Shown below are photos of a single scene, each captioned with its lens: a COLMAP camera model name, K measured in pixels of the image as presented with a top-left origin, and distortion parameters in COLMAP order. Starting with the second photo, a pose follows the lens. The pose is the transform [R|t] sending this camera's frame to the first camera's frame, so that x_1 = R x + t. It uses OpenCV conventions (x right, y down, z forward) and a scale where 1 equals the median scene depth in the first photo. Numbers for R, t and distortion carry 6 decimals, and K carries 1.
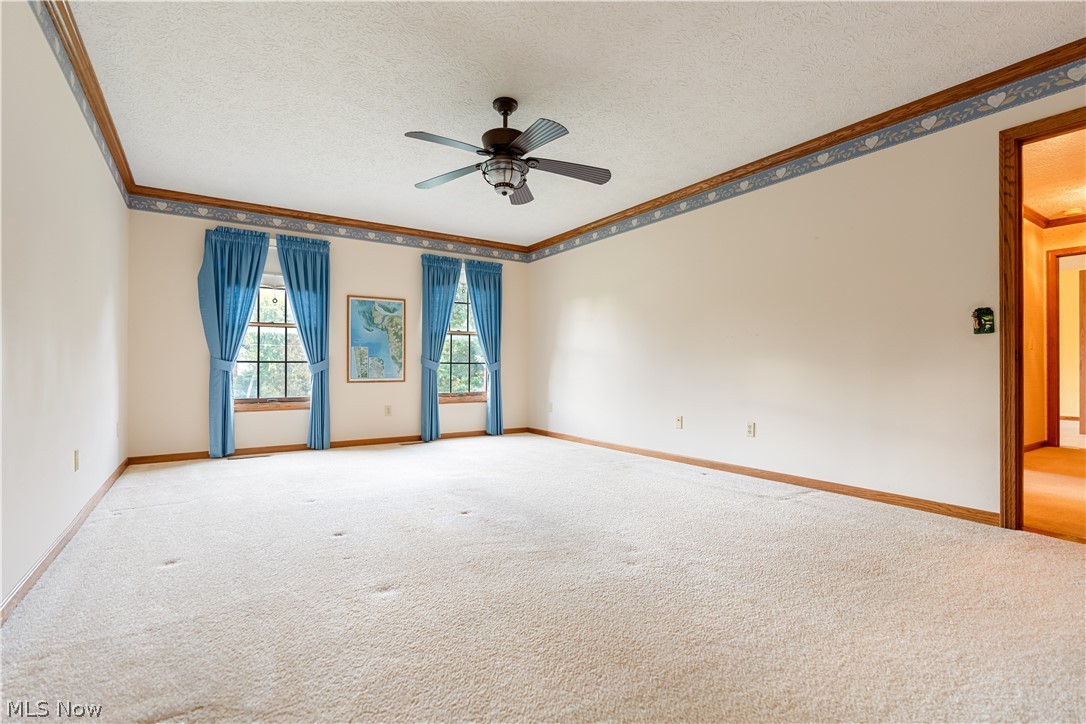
lens RADIAL K [[512.2, 0, 543.0], [0, 512.2, 362.0], [0, 0, 1]] dist [0.000100, -0.000073]
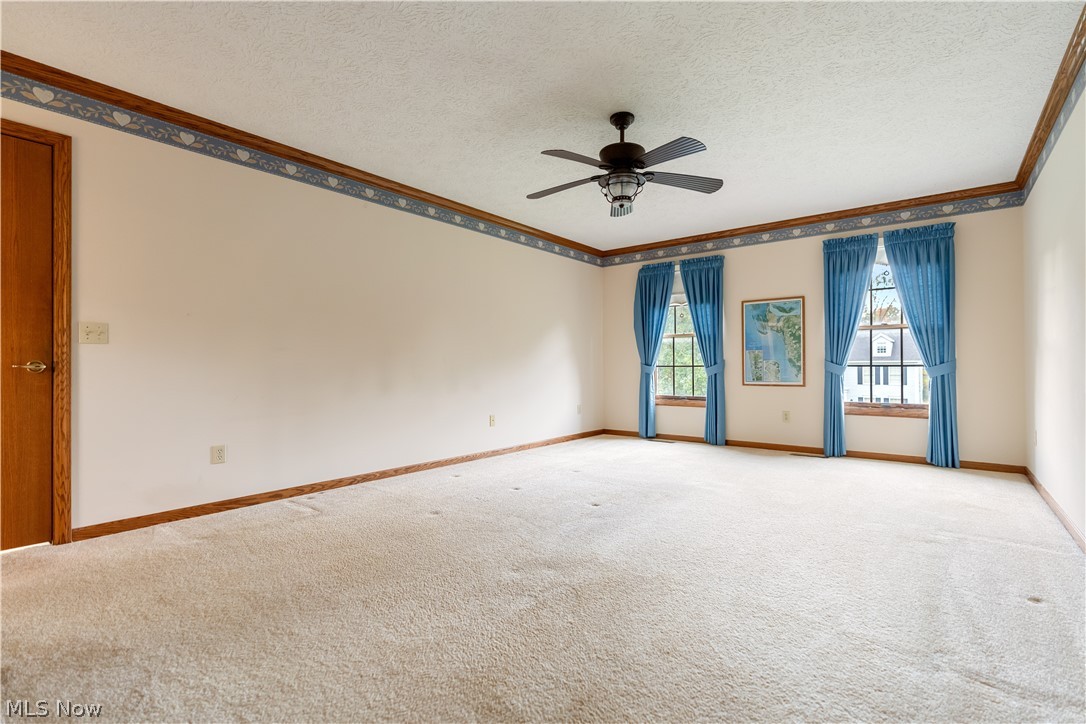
lens RADIAL K [[493.9, 0, 540.4], [0, 493.9, 371.4], [0, 0, 1]] dist [-0.001129, 0.000303]
pose [[0.305384, 0.001114, -0.952229, 0.433969], [0.008729, 0.999954, 0.003970, 0.003926], [0.952189, -0.009524, 0.305360, 0.292201]]
